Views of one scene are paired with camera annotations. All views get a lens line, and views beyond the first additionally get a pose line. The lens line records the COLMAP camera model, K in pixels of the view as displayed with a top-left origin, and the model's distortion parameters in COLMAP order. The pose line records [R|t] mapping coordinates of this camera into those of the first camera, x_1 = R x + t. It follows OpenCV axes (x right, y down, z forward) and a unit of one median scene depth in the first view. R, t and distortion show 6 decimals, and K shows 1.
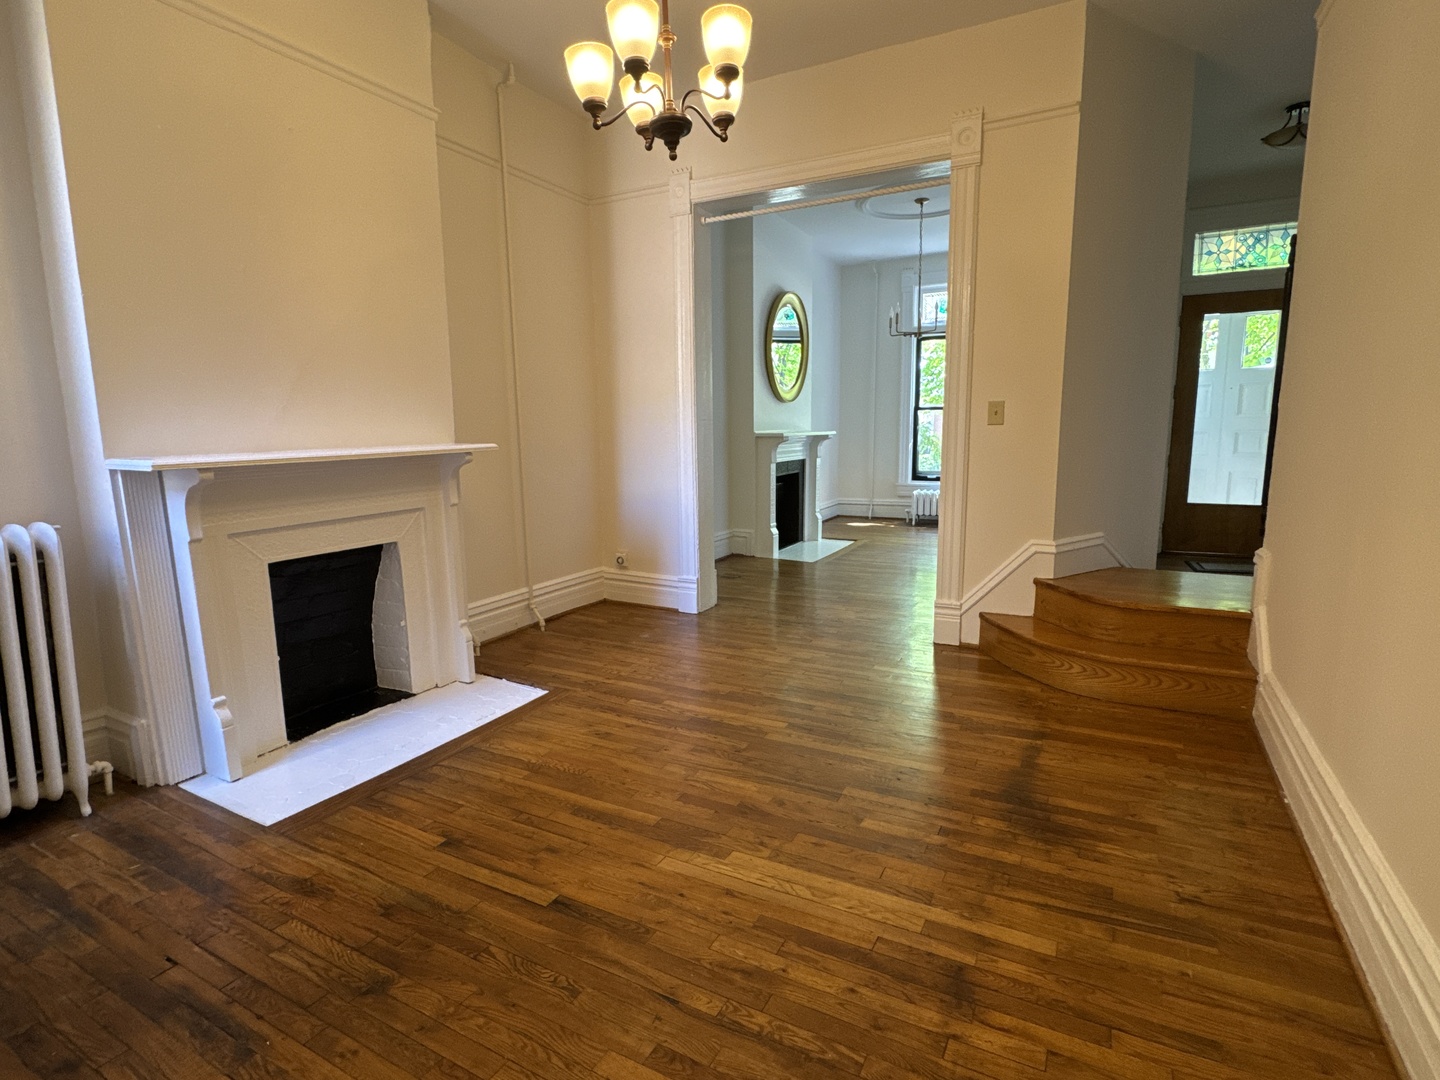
lens RADIAL K [[723.8, 0, 720.0], [0, 723.8, 540.0], [0, 0, 1]] dist [-0.002468, 0.000511]
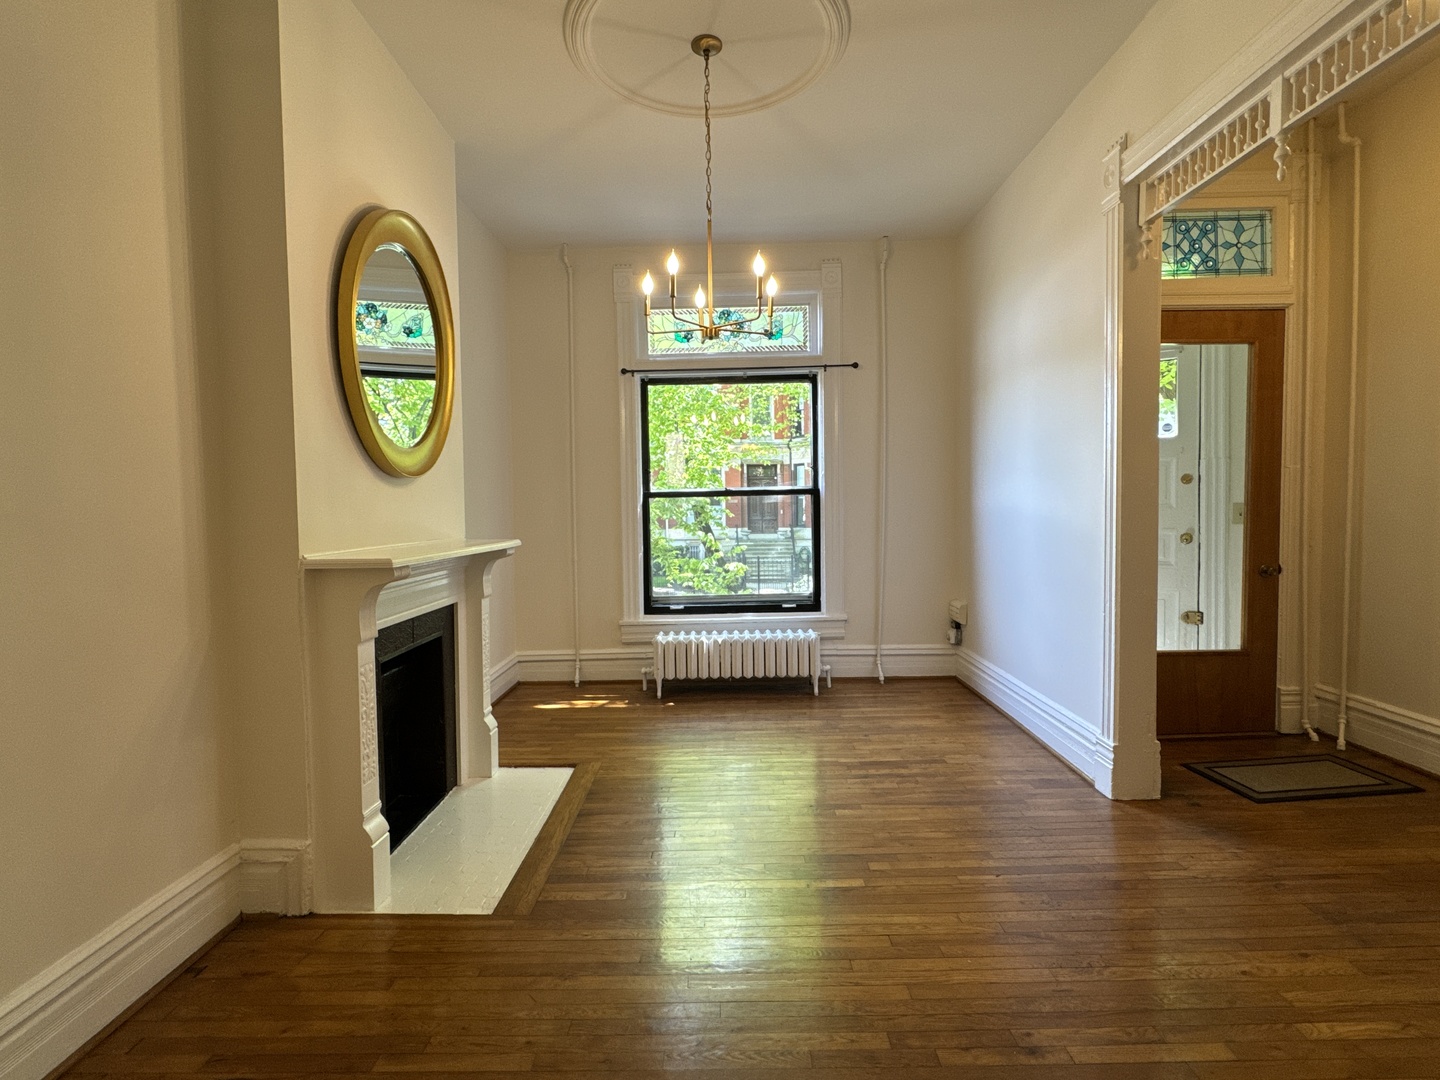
lens RADIAL K [[700.5, 0, 720.0], [0, 700.5, 540.0], [0, 0, 1]] dist [-0.004094, -0.000522]
pose [[0.883262, -0.025746, 0.468173, 0.060290], [0.081567, 0.991704, -0.099349, -0.094298], [-0.461731, 0.125938, 0.878034, 0.534049]]
